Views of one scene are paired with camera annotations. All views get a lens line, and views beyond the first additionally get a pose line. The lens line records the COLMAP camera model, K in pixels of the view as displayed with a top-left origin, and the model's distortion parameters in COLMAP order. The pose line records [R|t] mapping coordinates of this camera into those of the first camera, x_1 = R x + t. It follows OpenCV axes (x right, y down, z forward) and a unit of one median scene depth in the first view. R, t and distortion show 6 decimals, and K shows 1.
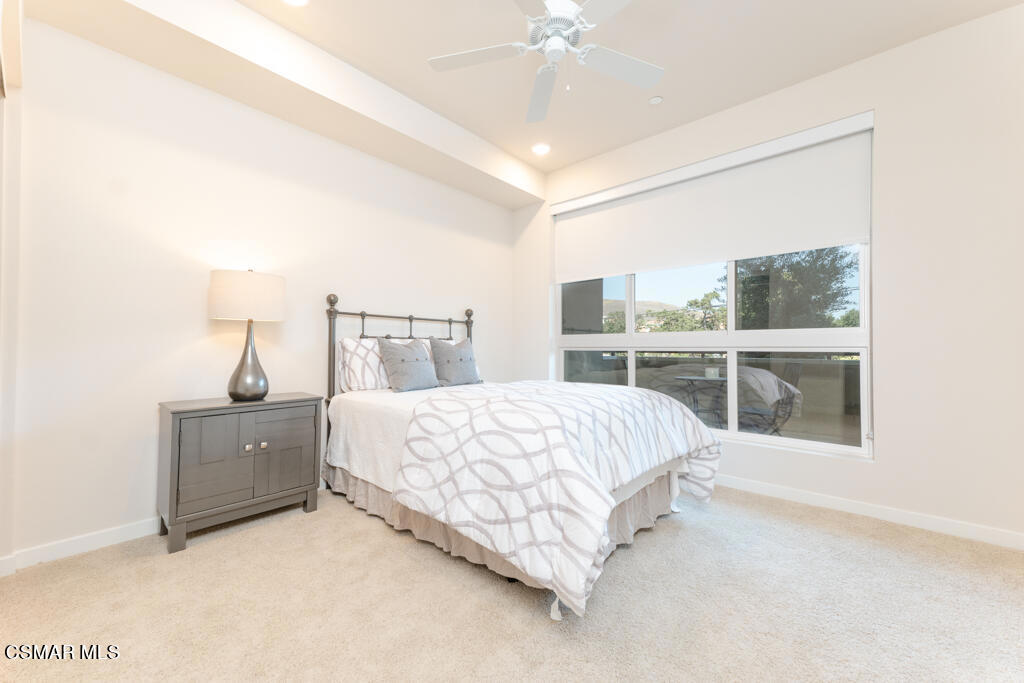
lens RADIAL K [[422.1, 0, 512.0], [0, 422.1, 341.5], [0, 0, 1]] dist [-0.001045, -0.000219]
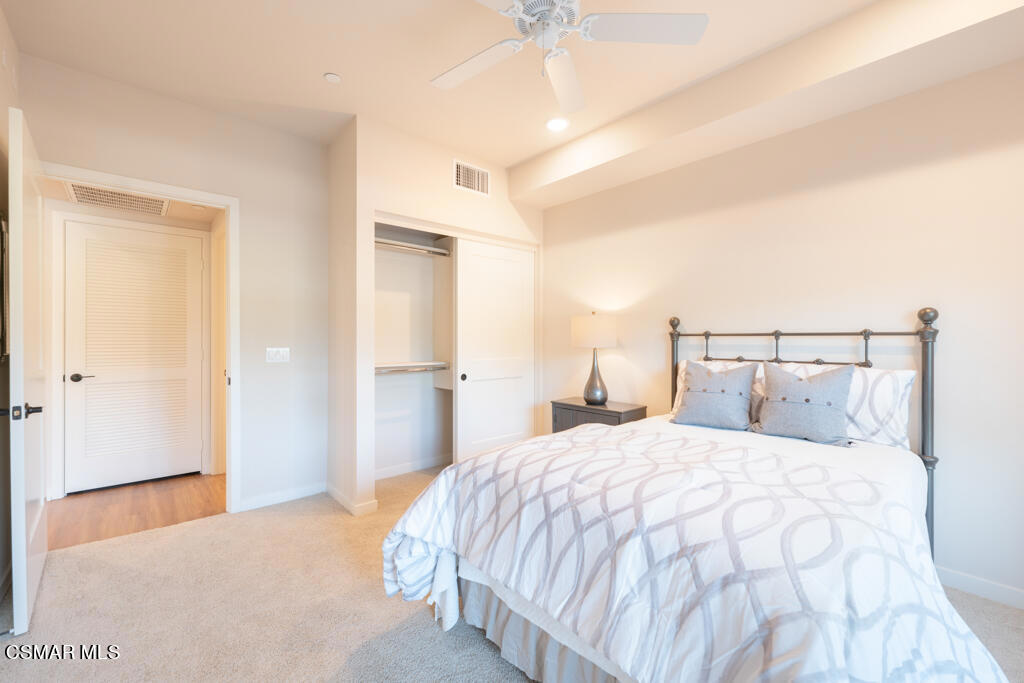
lens RADIAL K [[422.1, 0, 512.0], [0, 422.1, 341.5], [0, 0, 1]] dist [-0.001045, -0.000219]
pose [[-0.101394, -0.014875, -0.994735, 0.597007], [0.004964, 0.999868, -0.015457, -0.037028], [0.994834, -0.006505, -0.101307, 0.679828]]
